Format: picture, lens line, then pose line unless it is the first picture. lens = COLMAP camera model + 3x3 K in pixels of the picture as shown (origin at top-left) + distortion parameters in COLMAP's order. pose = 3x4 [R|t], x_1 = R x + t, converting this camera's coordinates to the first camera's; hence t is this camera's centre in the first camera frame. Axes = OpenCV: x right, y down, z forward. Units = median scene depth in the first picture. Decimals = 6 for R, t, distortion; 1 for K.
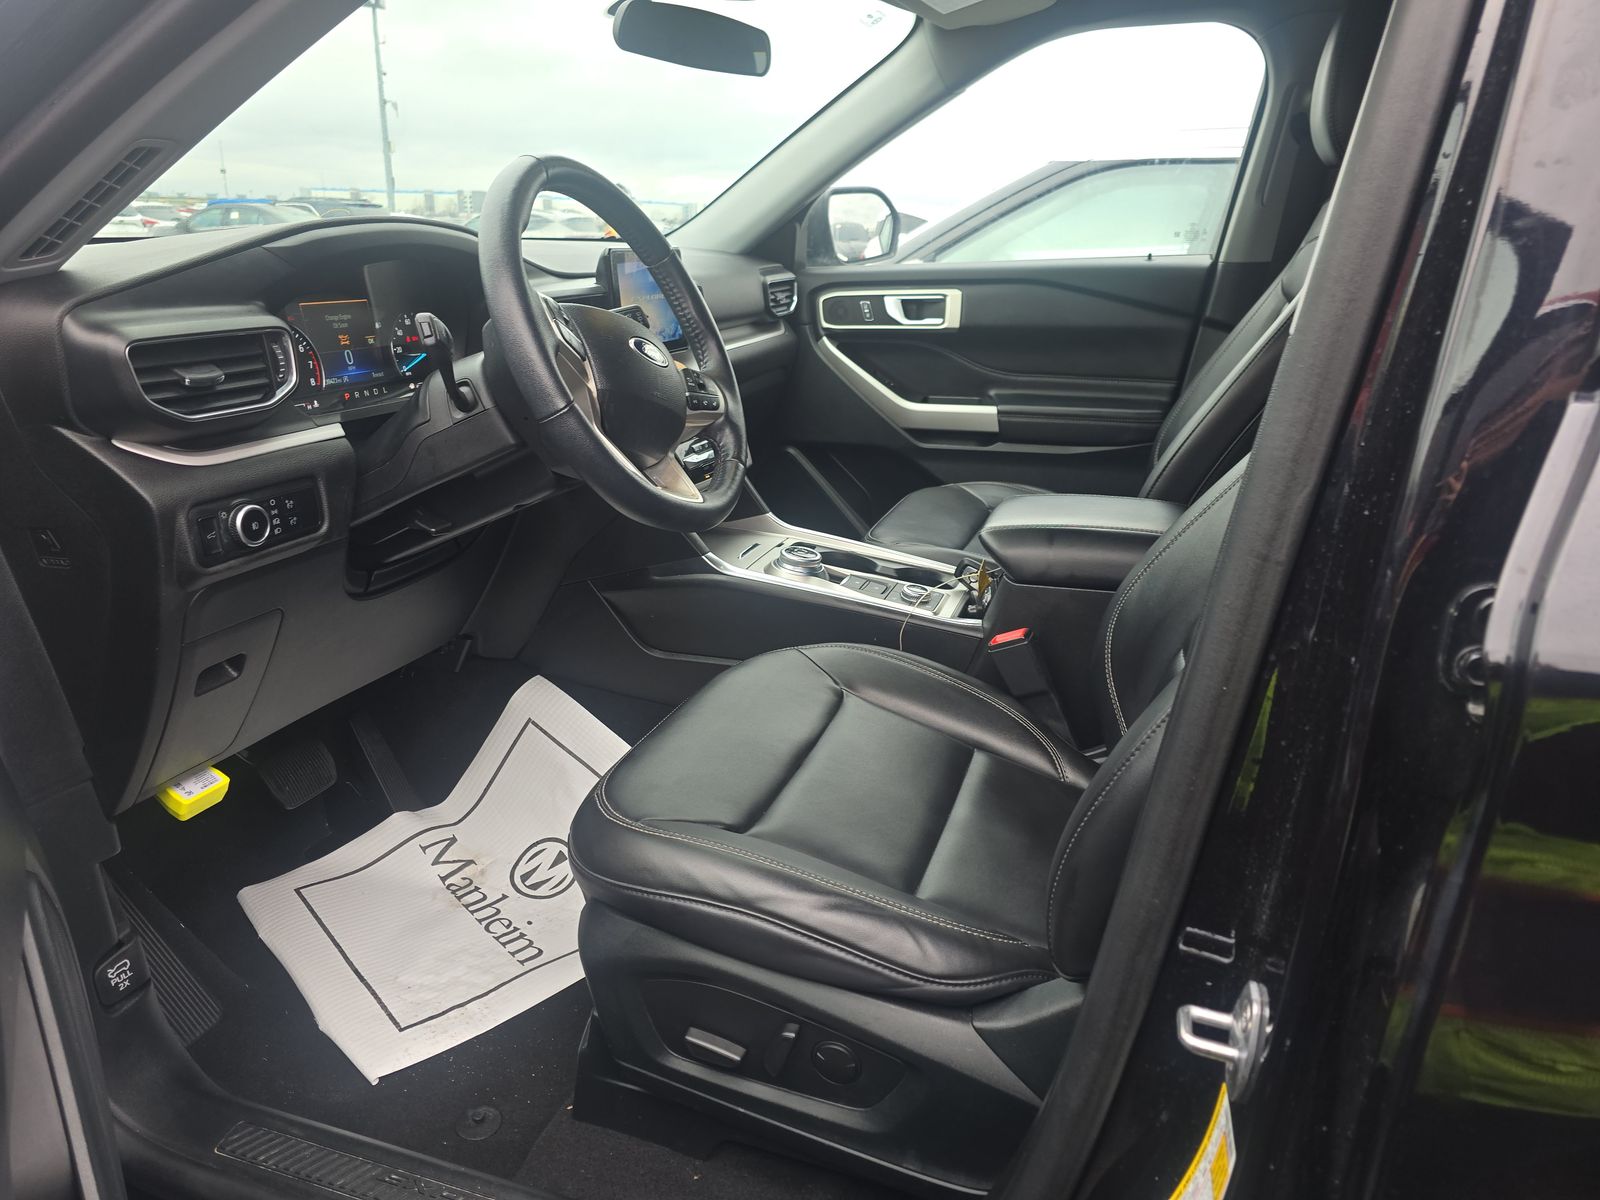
lens RADIAL K [[1063.0, 0, 781.0], [0, 1063.0, 610.9], [0, 0, 1]] dist [0.053005, -0.034149]
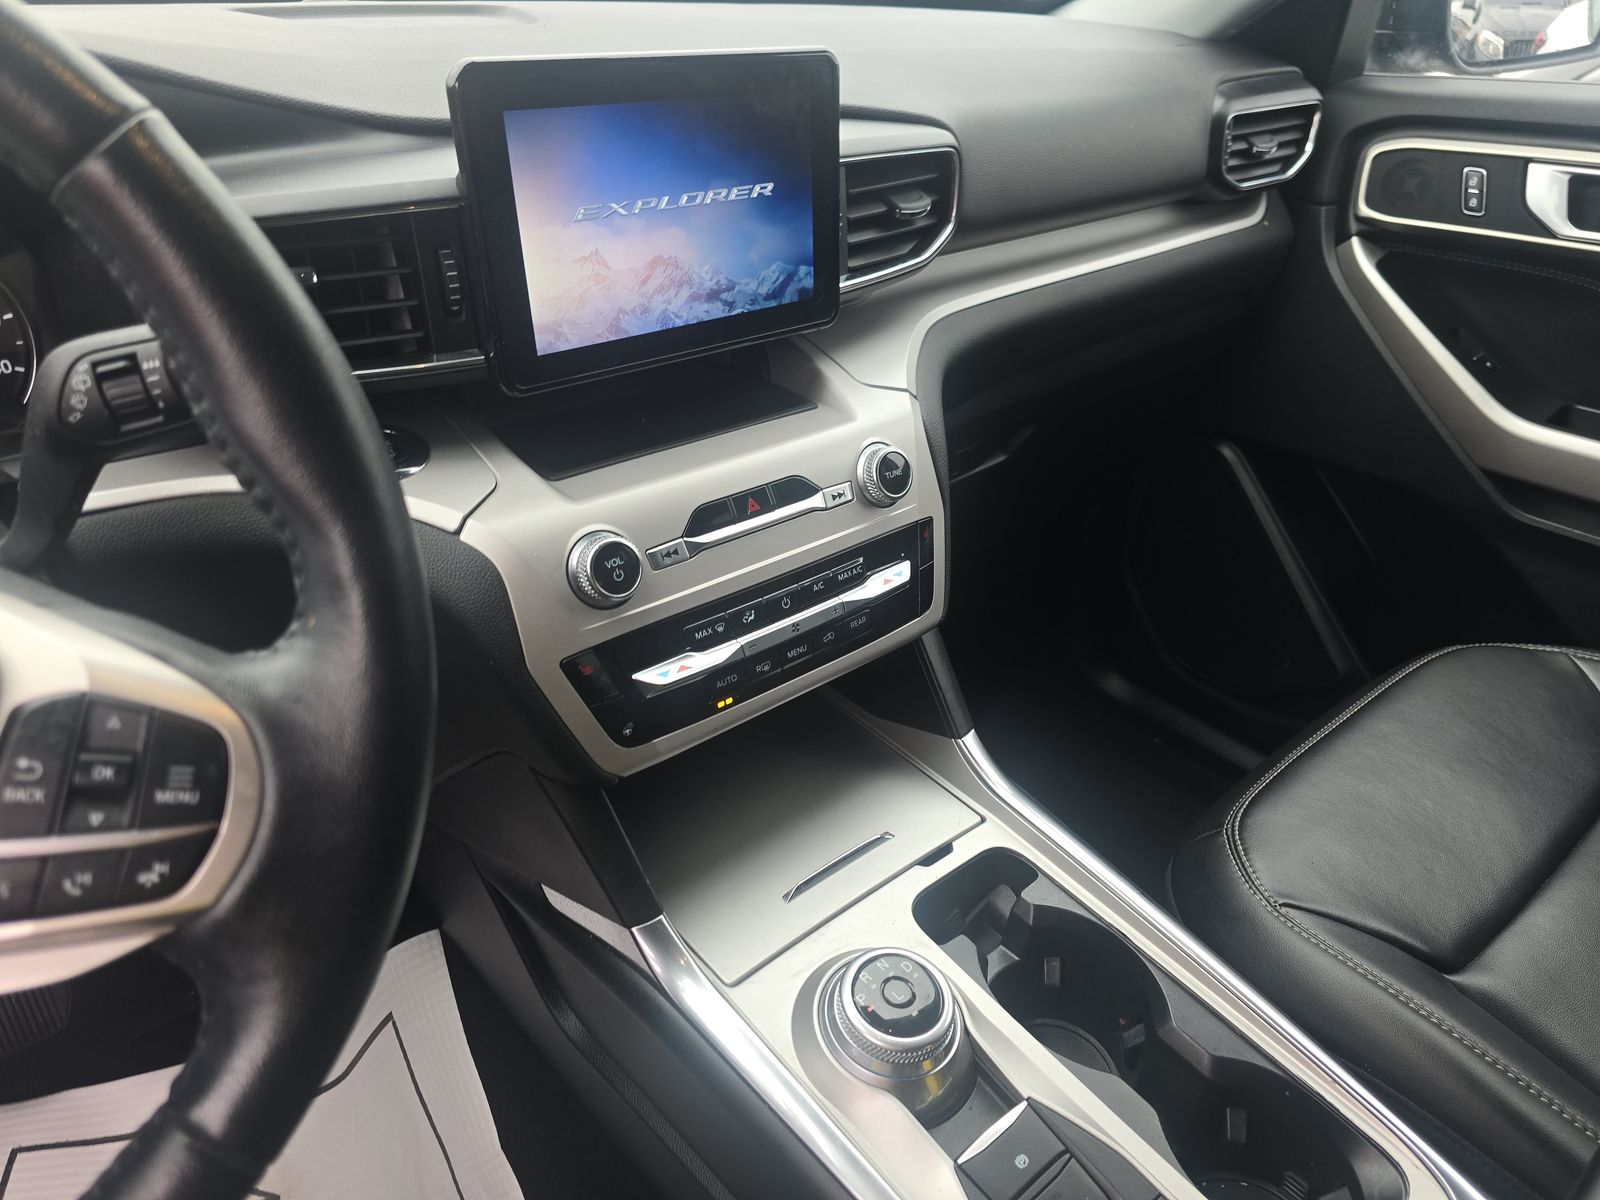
lens RADIAL K [[1063.0, 0, 801.1], [0, 1063.0, 597.6], [0, 0, 1]] dist [0.053005, -0.034149]
pose [[0.864205, 0.264396, -0.428072, 0.076944], [-0.178247, 0.956504, 0.230927, -0.178327], [0.470509, -0.123265, 0.873743, 0.472942]]
